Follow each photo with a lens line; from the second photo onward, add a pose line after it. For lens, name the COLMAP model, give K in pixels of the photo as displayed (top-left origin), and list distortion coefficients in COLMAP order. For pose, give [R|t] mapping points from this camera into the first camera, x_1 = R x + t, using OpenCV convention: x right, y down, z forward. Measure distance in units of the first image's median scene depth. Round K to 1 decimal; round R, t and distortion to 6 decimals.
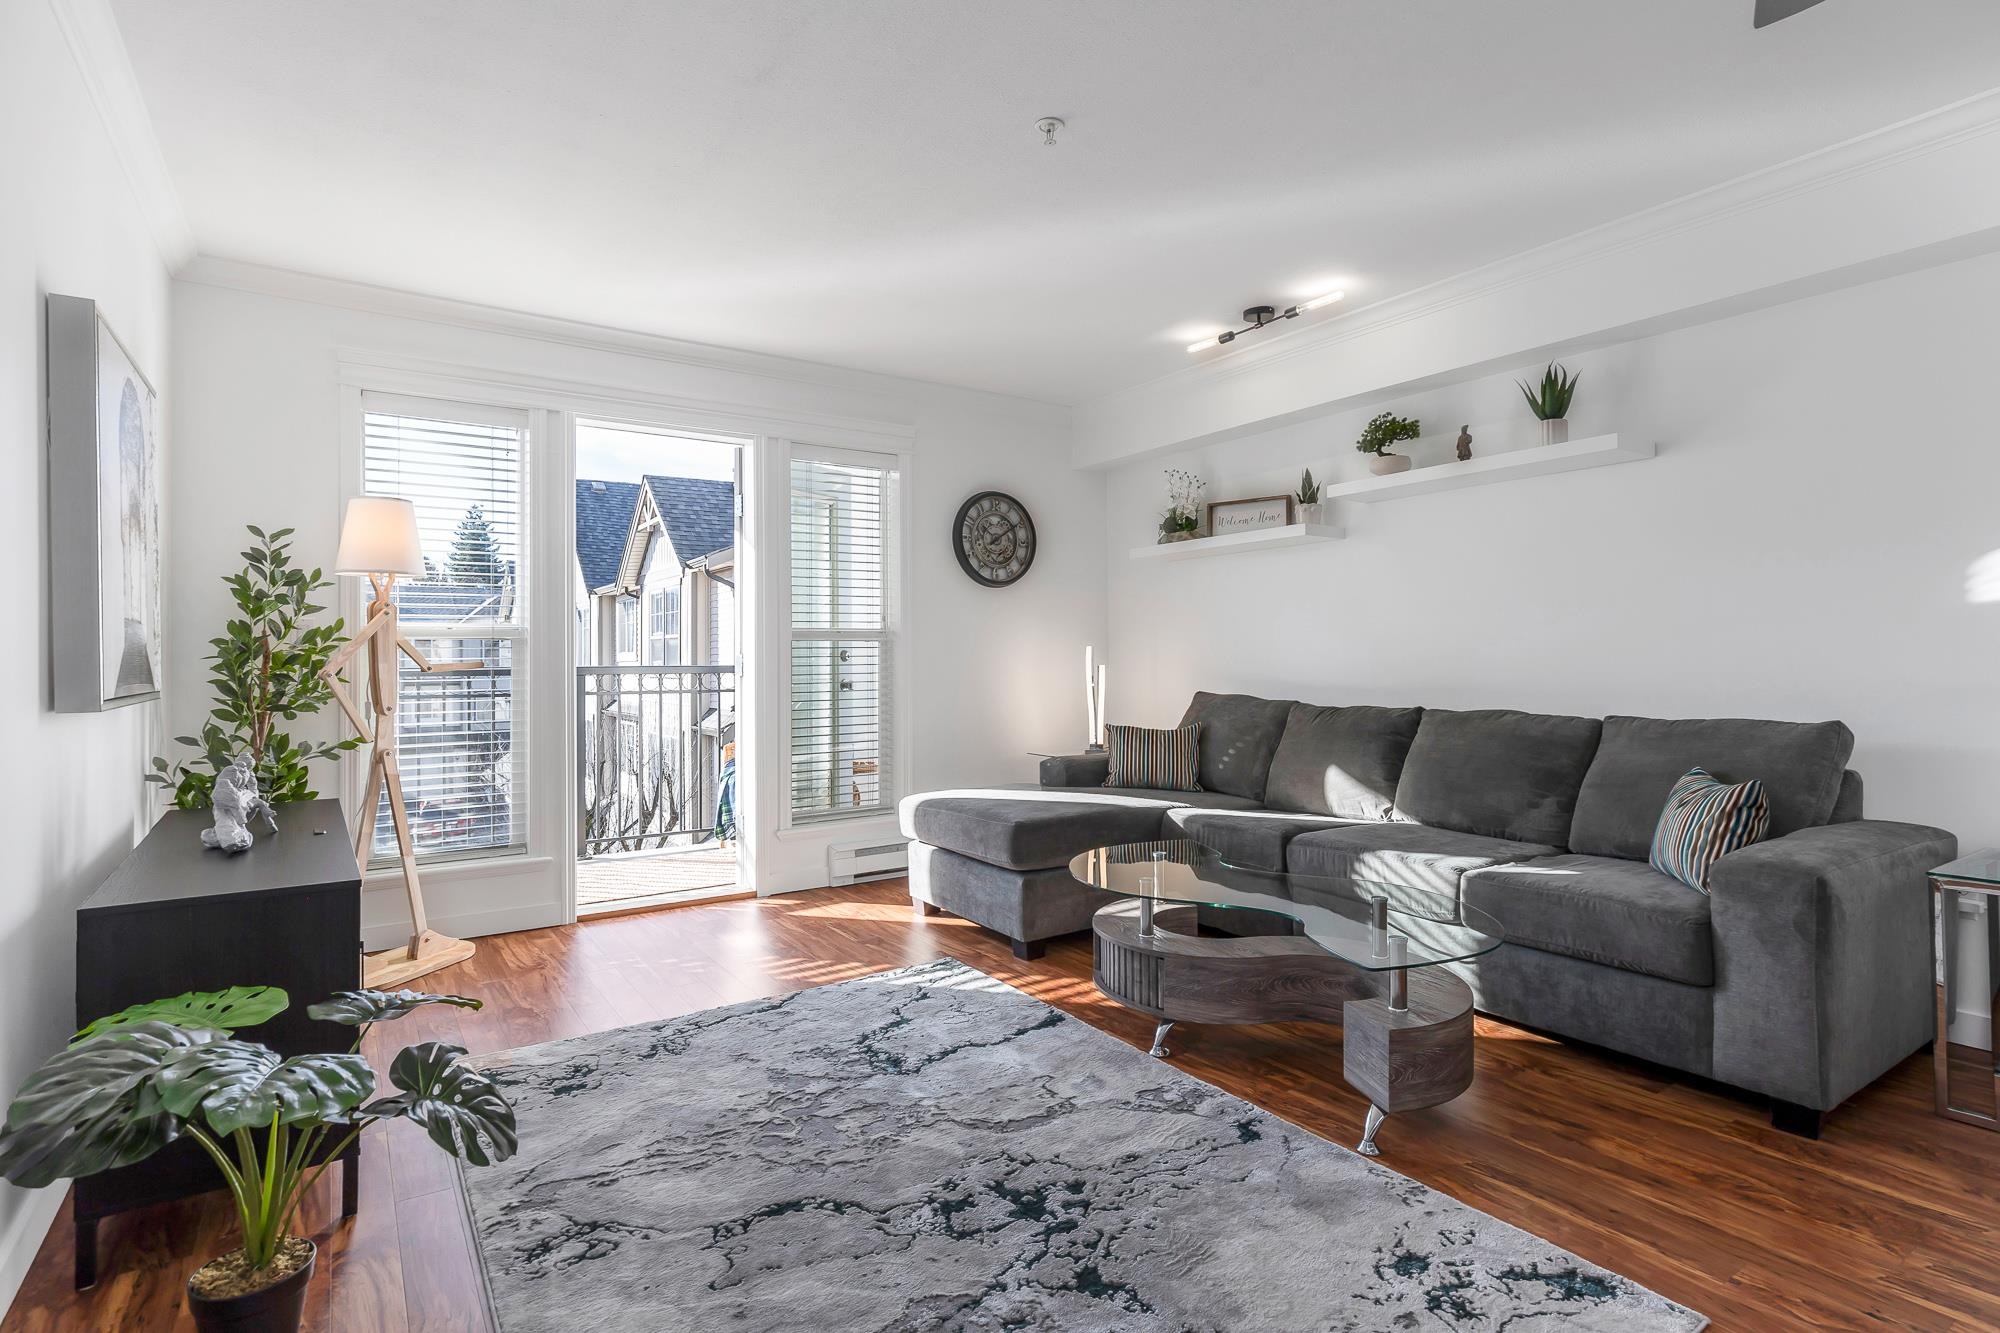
lens RADIAL K [[985.0, 0, 998.2], [0, 985.0, 655.3], [0, 0, 1]] dist [-0.000106, -0.000963]
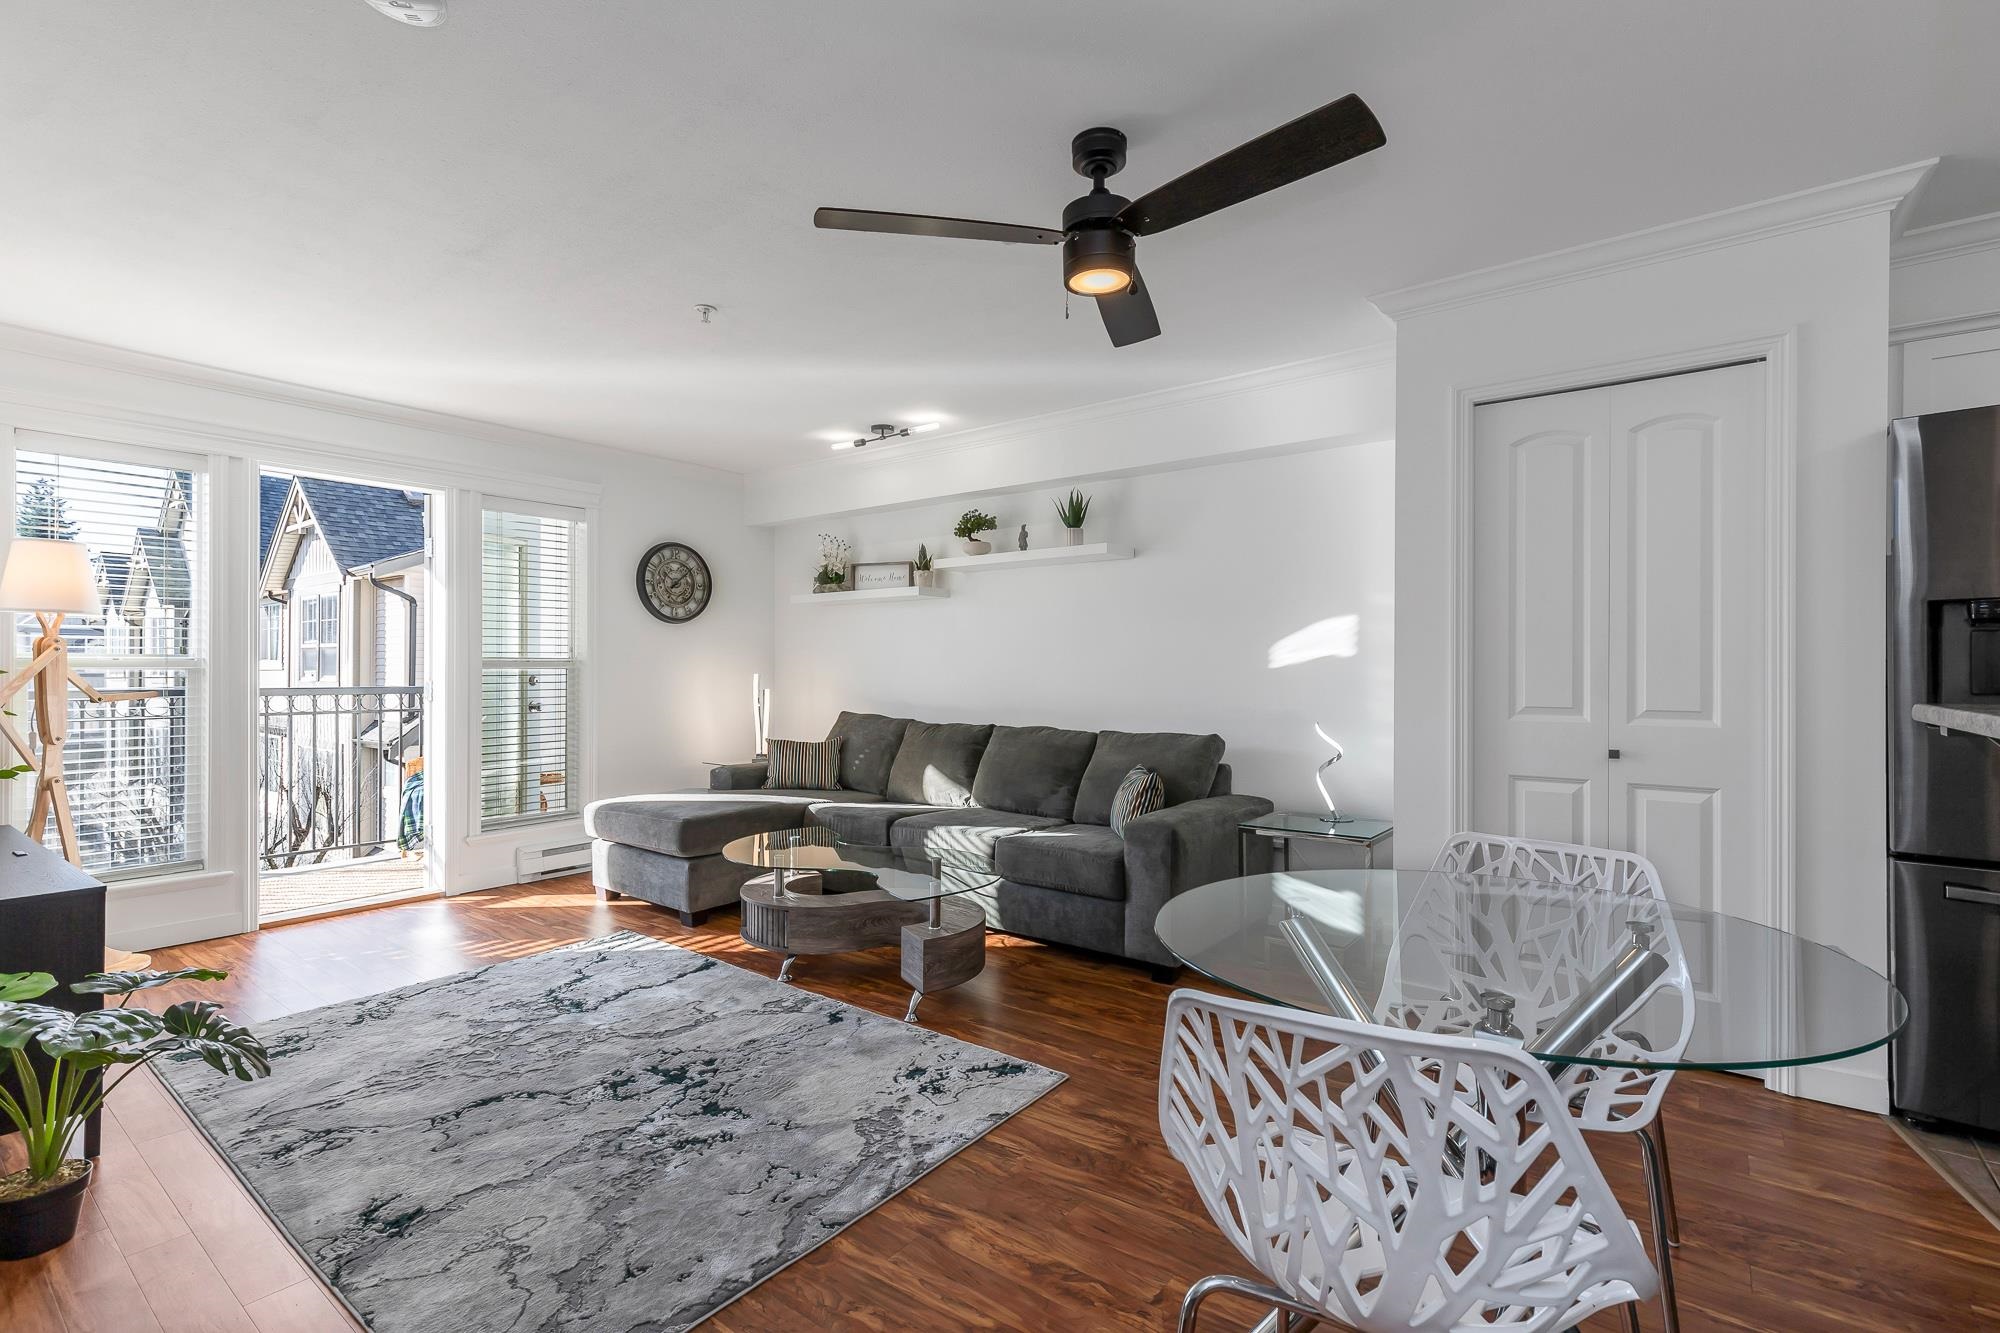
lens RADIAL K [[910.2, 0, 994.3], [0, 910.2, 672.1], [0, 0, 1]] dist [0.005621, -0.000905]
pose [[0.949783, 0.007332, 0.312823, 0.035109], [-0.010075, 0.999924, 0.007155, -0.039618], [-0.312746, -0.009948, 0.949785, -0.285870]]
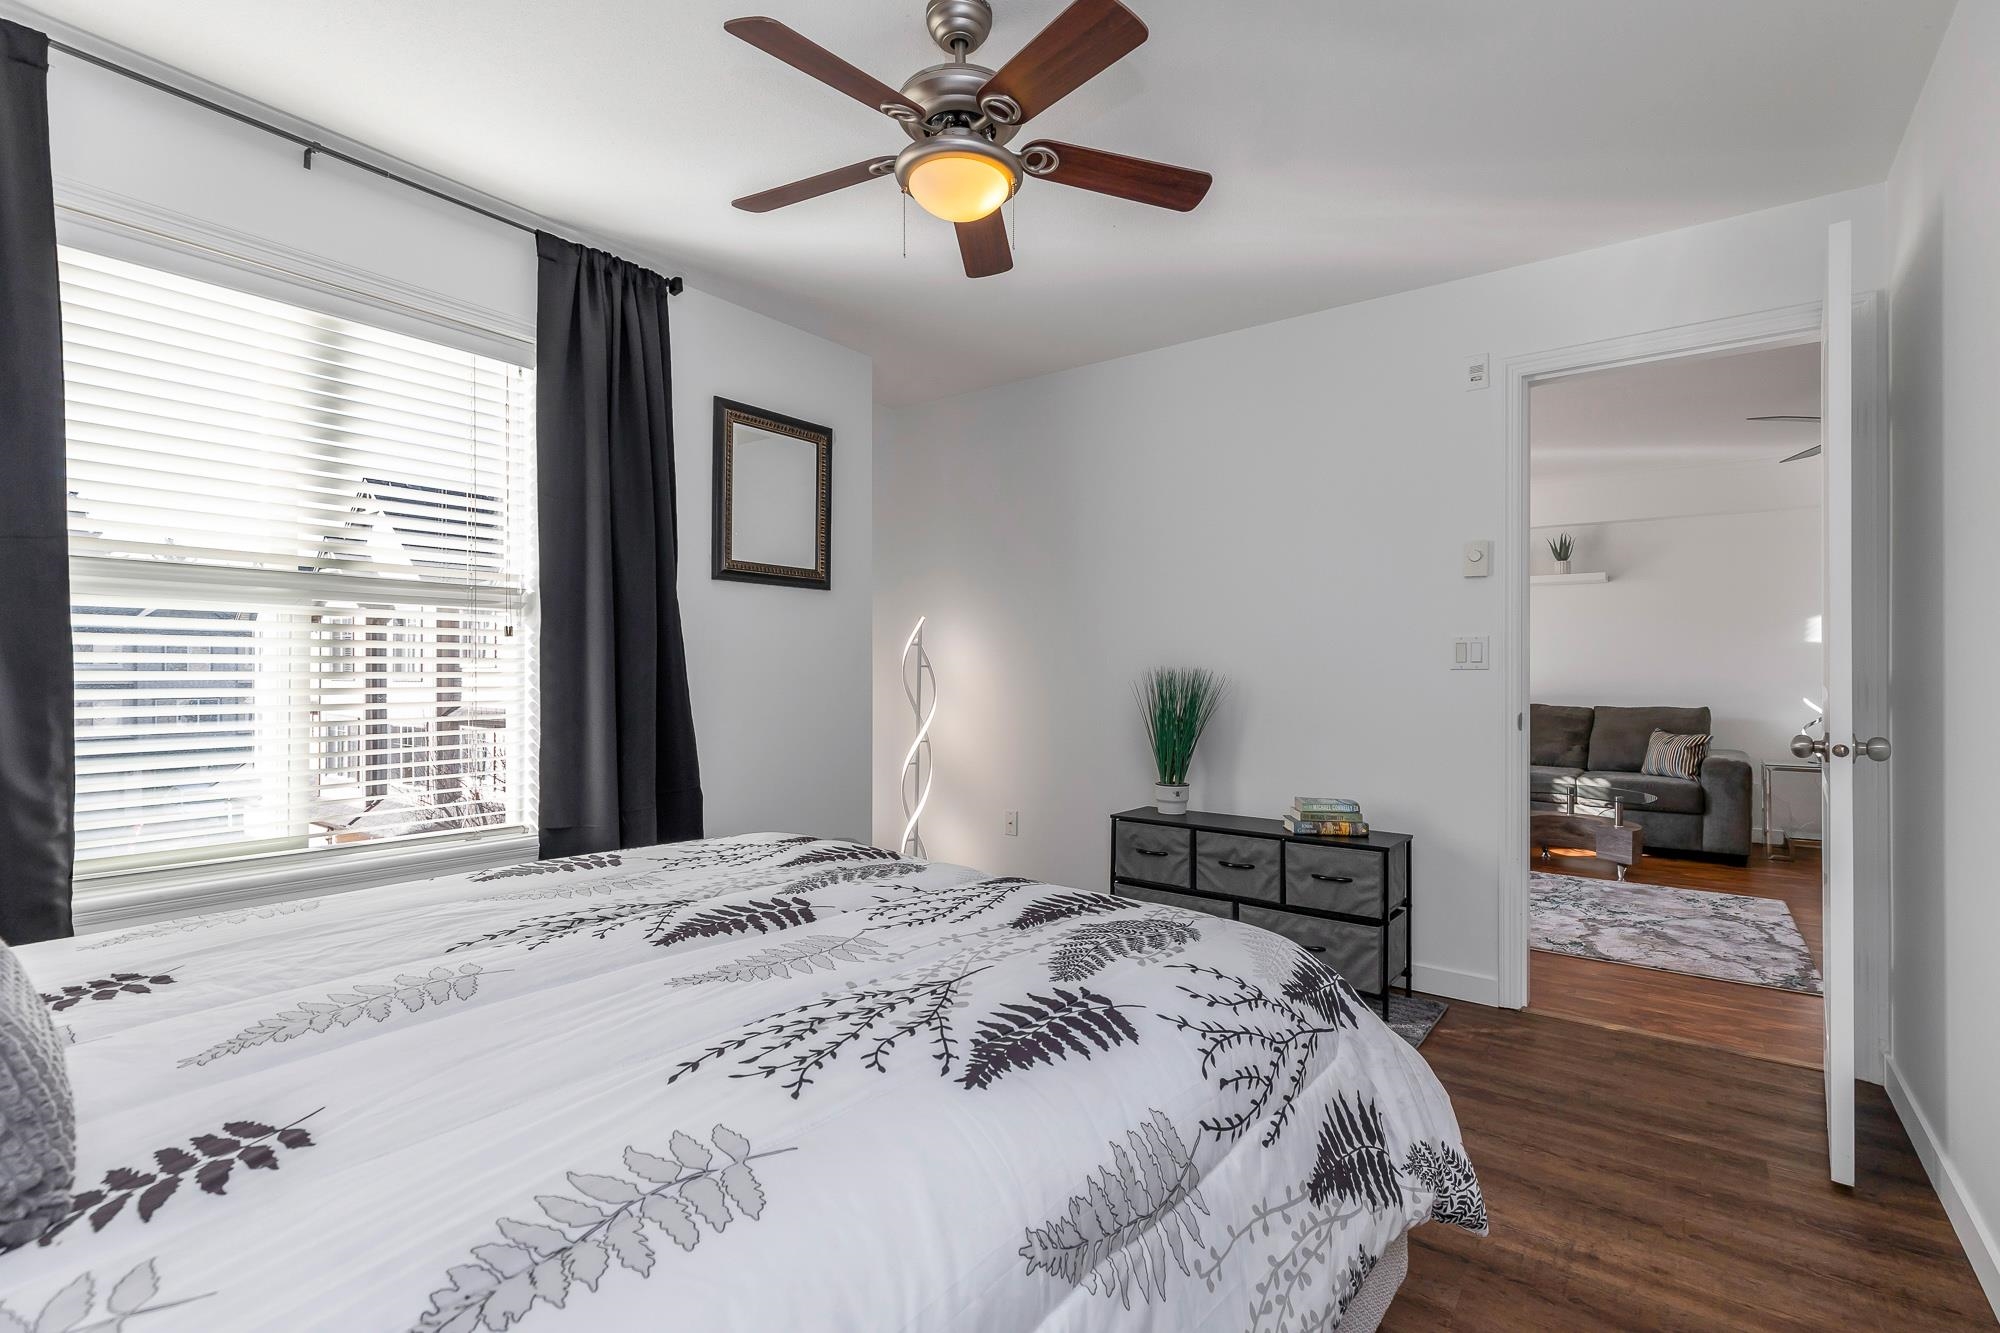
lens RADIAL K [[923.9, 0, 989.1], [0, 923.9, 687.4], [0, 0, 1]] dist [-0.000069, -0.000189]
pose [[0.945532, -0.000476, 0.325528, -1.346906], [-0.005675, 0.999823, 0.017944, -0.008699], [-0.325478, -0.018814, 0.945362, -0.470190]]
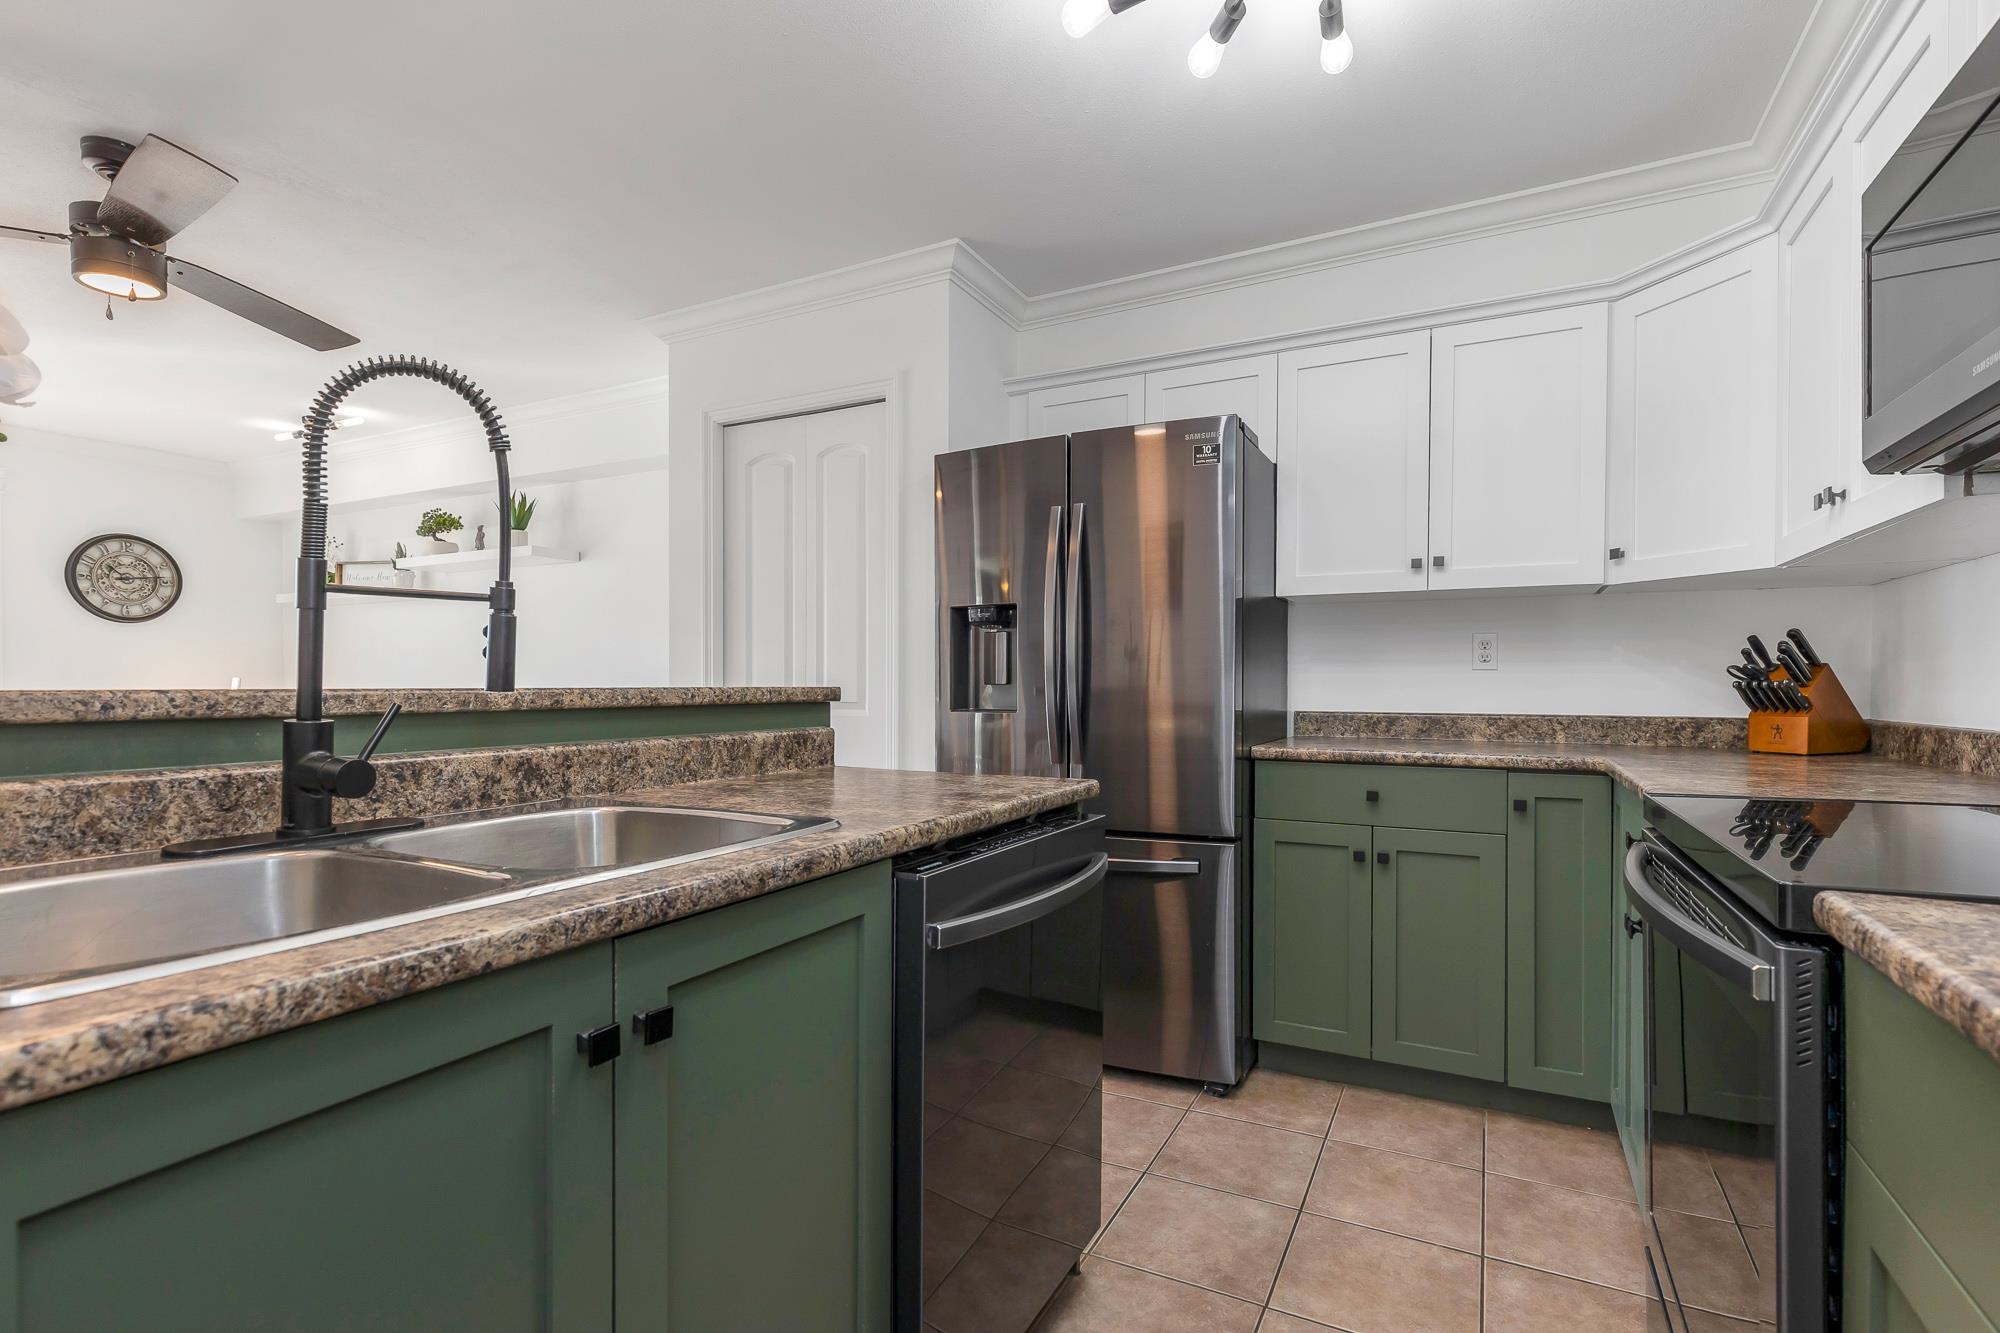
lens RADIAL K [[935.4, 0, 1005.5], [0, 935.4, 690.2], [0, 0, 1]] dist [0.009040, -0.000005]
pose [[0.880049, 0.003217, 0.474872, 0.629913], [-0.010667, 0.999859, 0.012994, -0.032548], [-0.474763, -0.016501, 0.879959, -0.663171]]
